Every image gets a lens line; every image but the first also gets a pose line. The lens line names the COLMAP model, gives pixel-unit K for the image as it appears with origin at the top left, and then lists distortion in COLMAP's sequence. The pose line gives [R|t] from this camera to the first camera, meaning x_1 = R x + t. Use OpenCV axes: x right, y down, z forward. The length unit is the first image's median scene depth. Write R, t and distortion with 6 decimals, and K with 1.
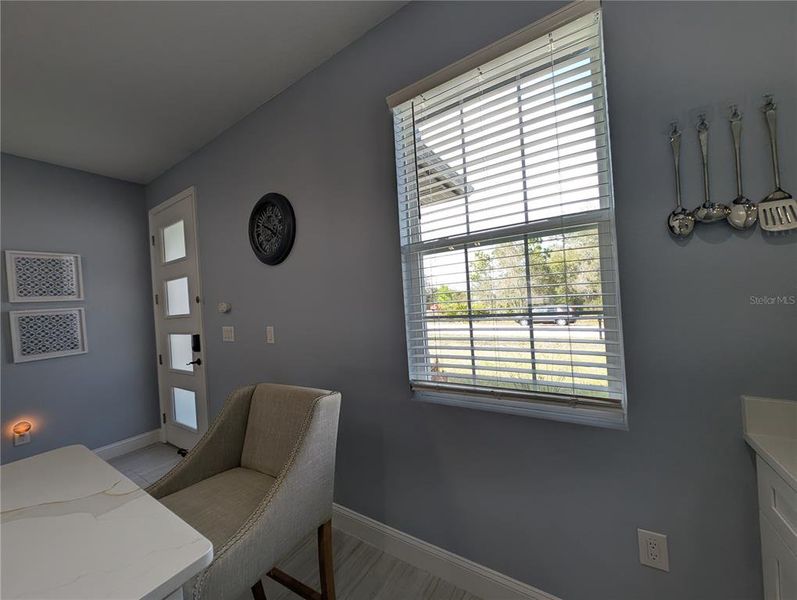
lens RADIAL K [[298.9, 0, 400.9], [0, 298.9, 301.7], [0, 0, 1]] dist [0.007972, -0.003934]
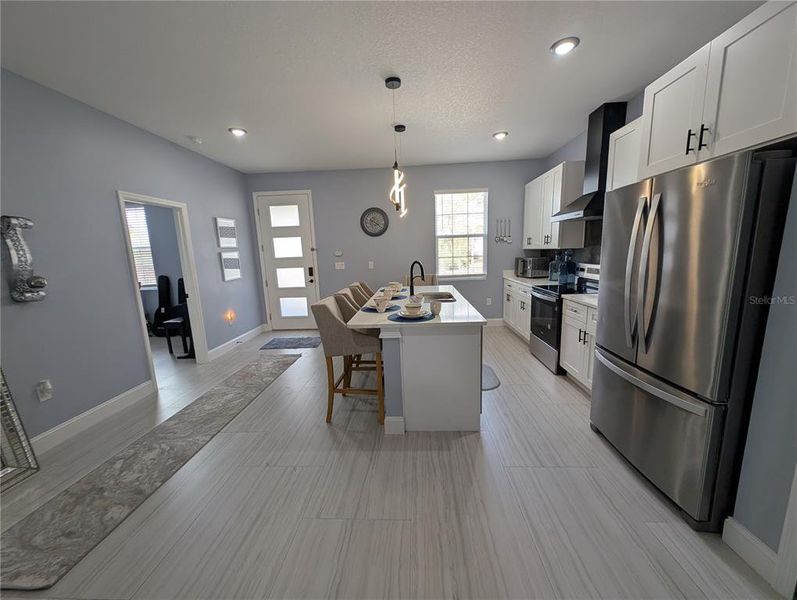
lens RADIAL K [[298.9, 0, 400.6], [0, 298.9, 300.1], [0, 0, 1]] dist [0.007972, -0.003934]
pose [[0.868166, -0.048222, 0.493925, -1.347029], [-0.019451, 0.991197, 0.130960, 0.063600], [-0.495892, -0.123303, 0.859586, -1.188244]]
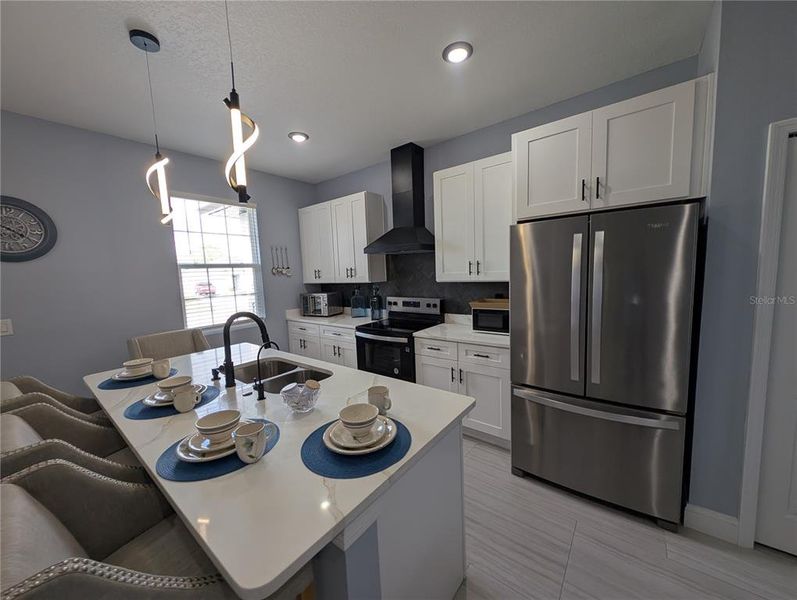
lens RADIAL K [[298.9, 0, 401.5], [0, 298.9, 301.5], [0, 0, 1]] dist [0.007972, -0.003934]
pose [[0.088501, -0.041268, 0.995221, -1.253009], [0.035023, 0.998652, 0.038296, 0.025945], [-0.995460, 0.031467, 0.089827, -0.458754]]
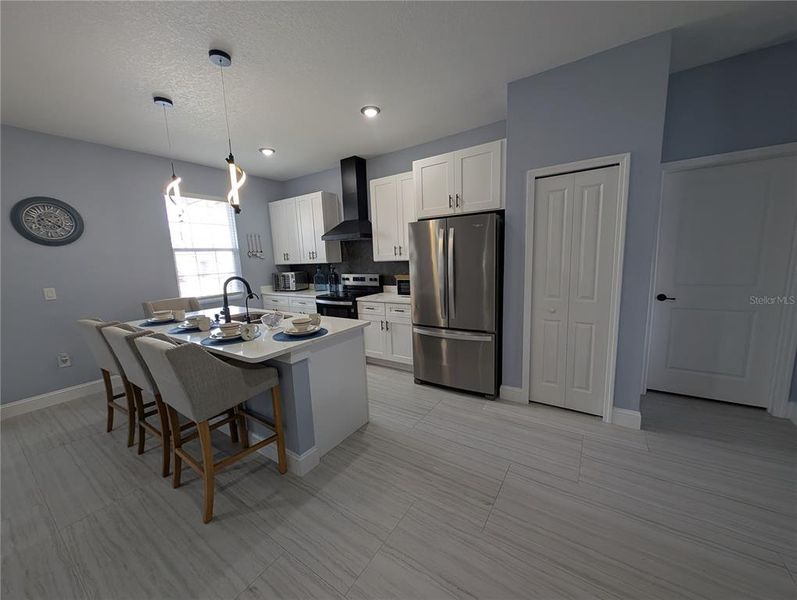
lens RADIAL K [[298.9, 0, 401.3], [0, 298.9, 300.7], [0, 0, 1]] dist [0.007972, -0.003934]
pose [[0.013813, -0.083833, 0.996384, -1.720039], [0.041091, 0.995685, 0.083204, 0.085514], [-0.999060, 0.039793, 0.017199, -0.672887]]
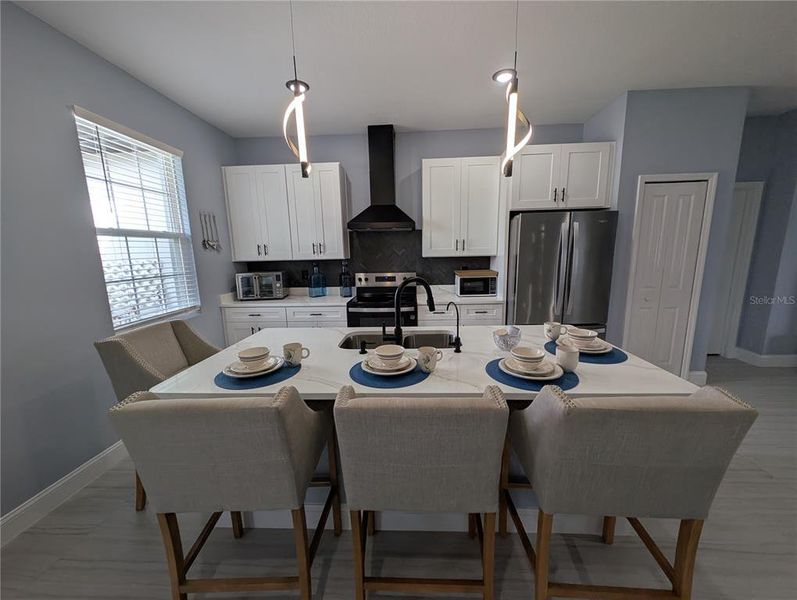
lens RADIAL K [[298.9, 0, 398.6], [0, 298.9, 300.9], [0, 0, 1]] dist [0.007972, -0.003934]
pose [[-0.498425, -0.071669, 0.863965, -1.190595], [0.056423, 0.991782, 0.114822, 0.034861], [-0.865095, 0.105978, -0.490285, 0.347494]]
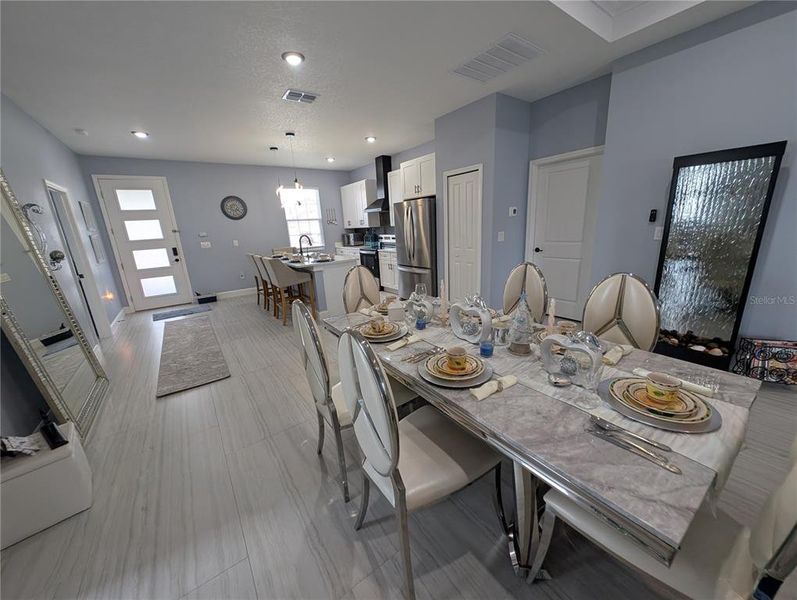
lens RADIAL K [[298.9, 0, 402.4], [0, 298.9, 299.5], [0, 0, 1]] dist [0.007972, -0.003934]
pose [[0.357266, -0.184769, 0.915544, -2.529035], [0.031587, 0.982067, 0.185869, 0.147415], [-0.933468, -0.037486, 0.356696, -1.579109]]
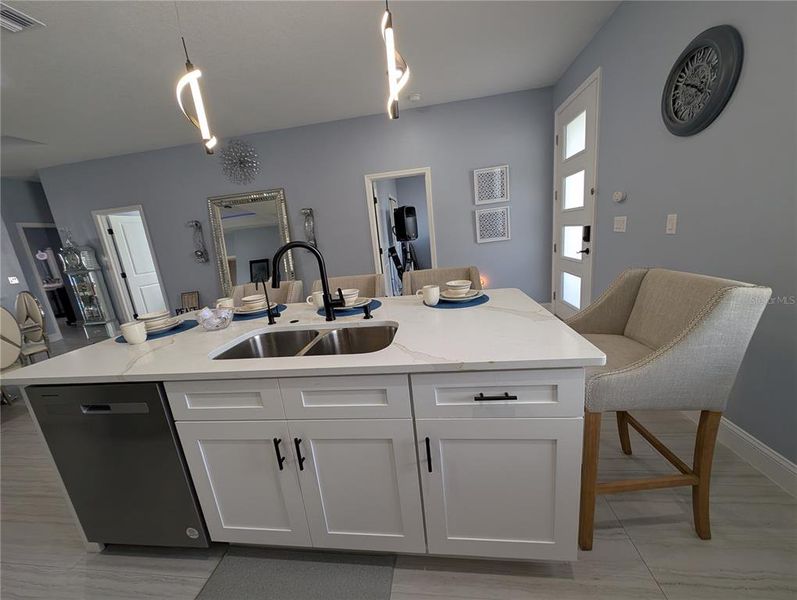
lens RADIAL K [[298.9, 0, 400.5], [0, 298.9, 299.8], [0, 0, 1]] dist [0.007972, -0.003934]
pose [[0.432872, 0.218386, -0.874602, 0.037206], [0.073157, 0.958501, 0.275544, 0.021027], [0.898482, -0.183258, 0.398932, -0.105049]]
